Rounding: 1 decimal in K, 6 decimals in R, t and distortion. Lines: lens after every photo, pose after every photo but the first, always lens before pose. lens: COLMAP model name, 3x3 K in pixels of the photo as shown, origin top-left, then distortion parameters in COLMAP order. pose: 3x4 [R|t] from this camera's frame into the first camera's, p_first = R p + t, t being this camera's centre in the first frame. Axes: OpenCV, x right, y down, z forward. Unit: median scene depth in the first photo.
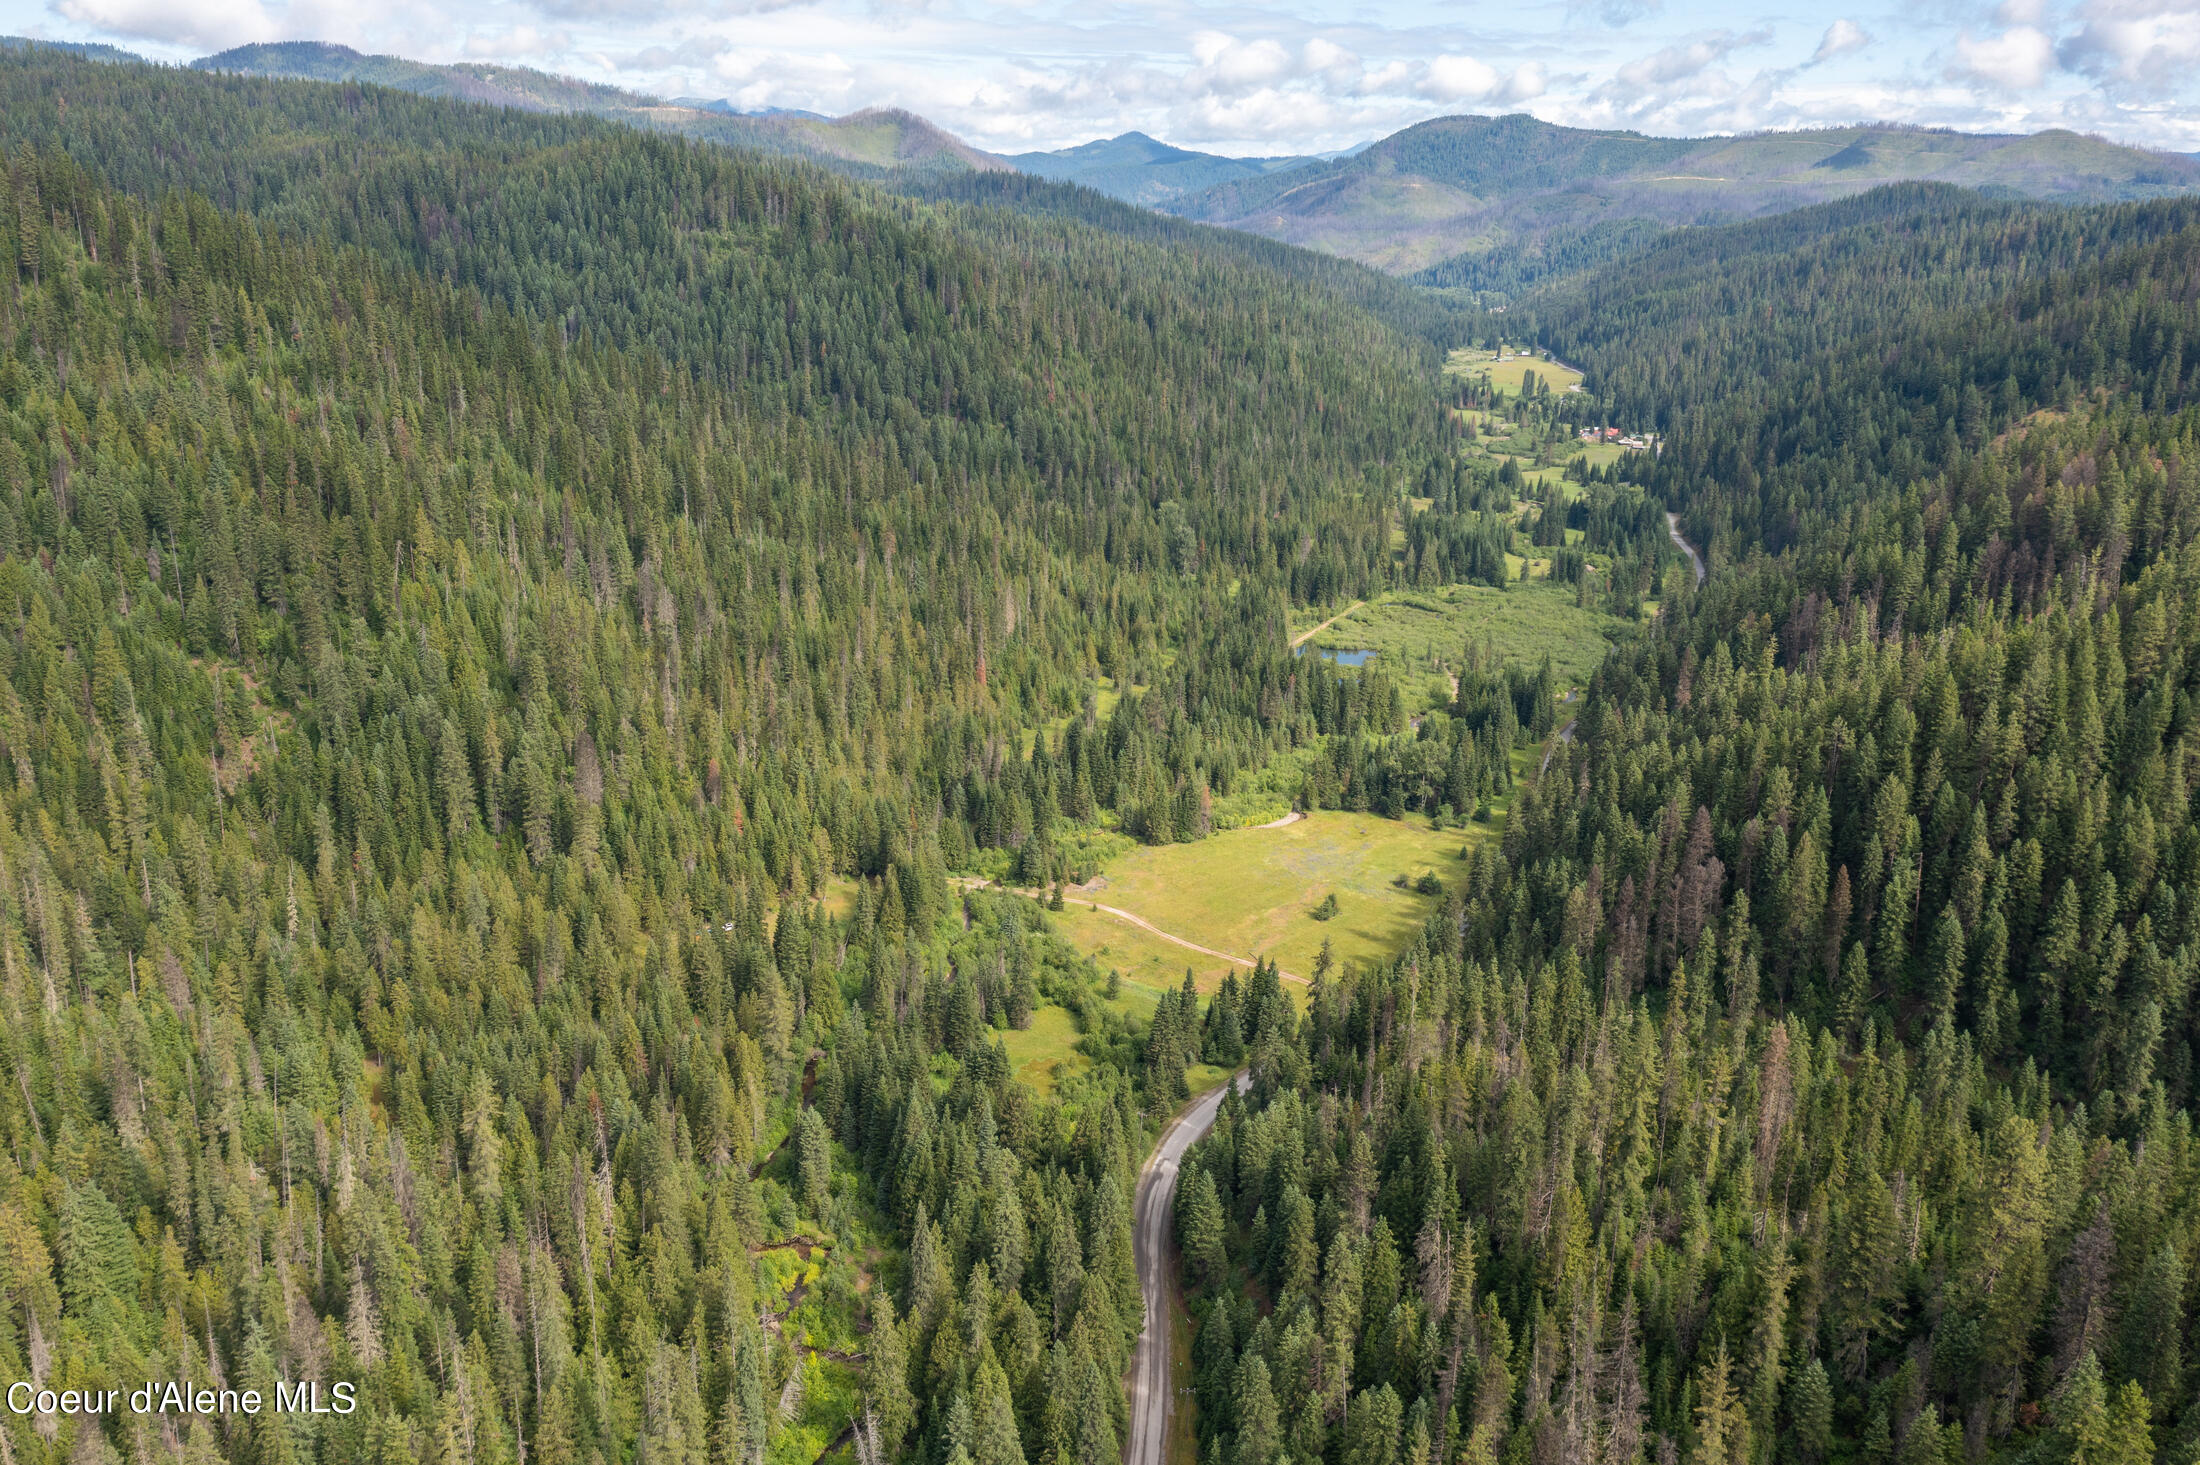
lens RADIAL K [[1761.8, 0, 1111.7], [0, 1761.8, 783.6], [0, 0, 1]] dist [-0.033220, 0.085367]
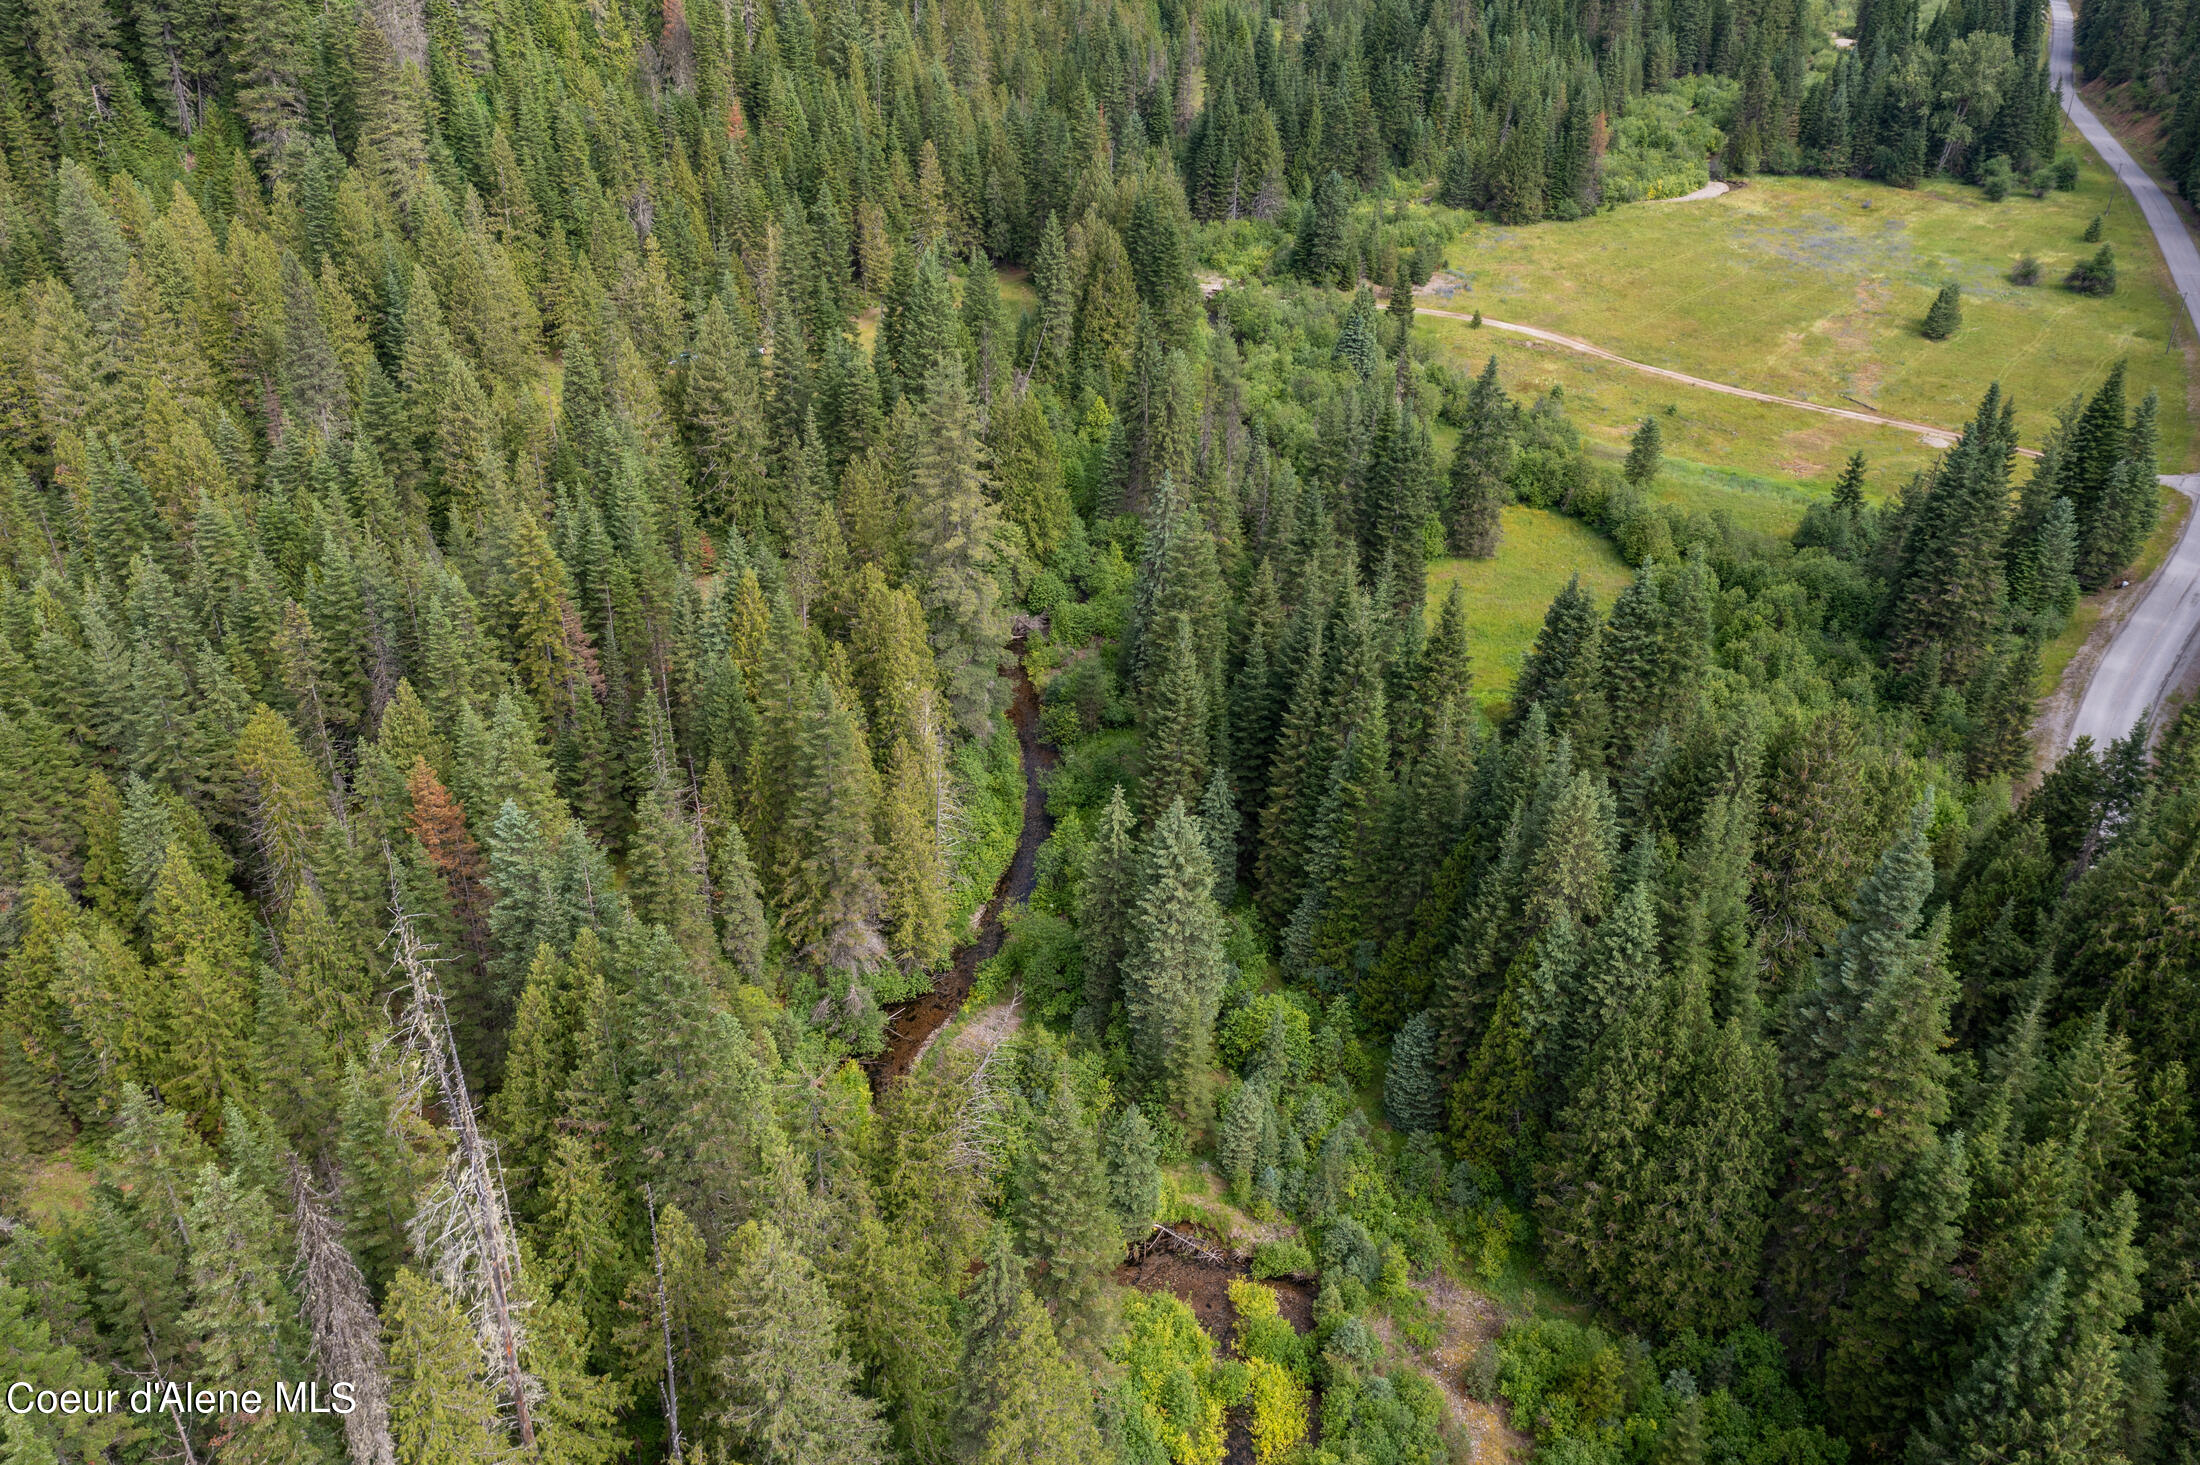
lens RADIAL K [[1761.8, 0, 1111.7], [0, 1761.8, 783.6], [0, 0, 1]] dist [-0.033220, 0.085367]
pose [[0.998762, -0.020845, 0.045172, -0.158942], [0.009270, 0.970063, 0.242677, 0.088600], [-0.048879, -0.241957, 0.969055, 0.580623]]
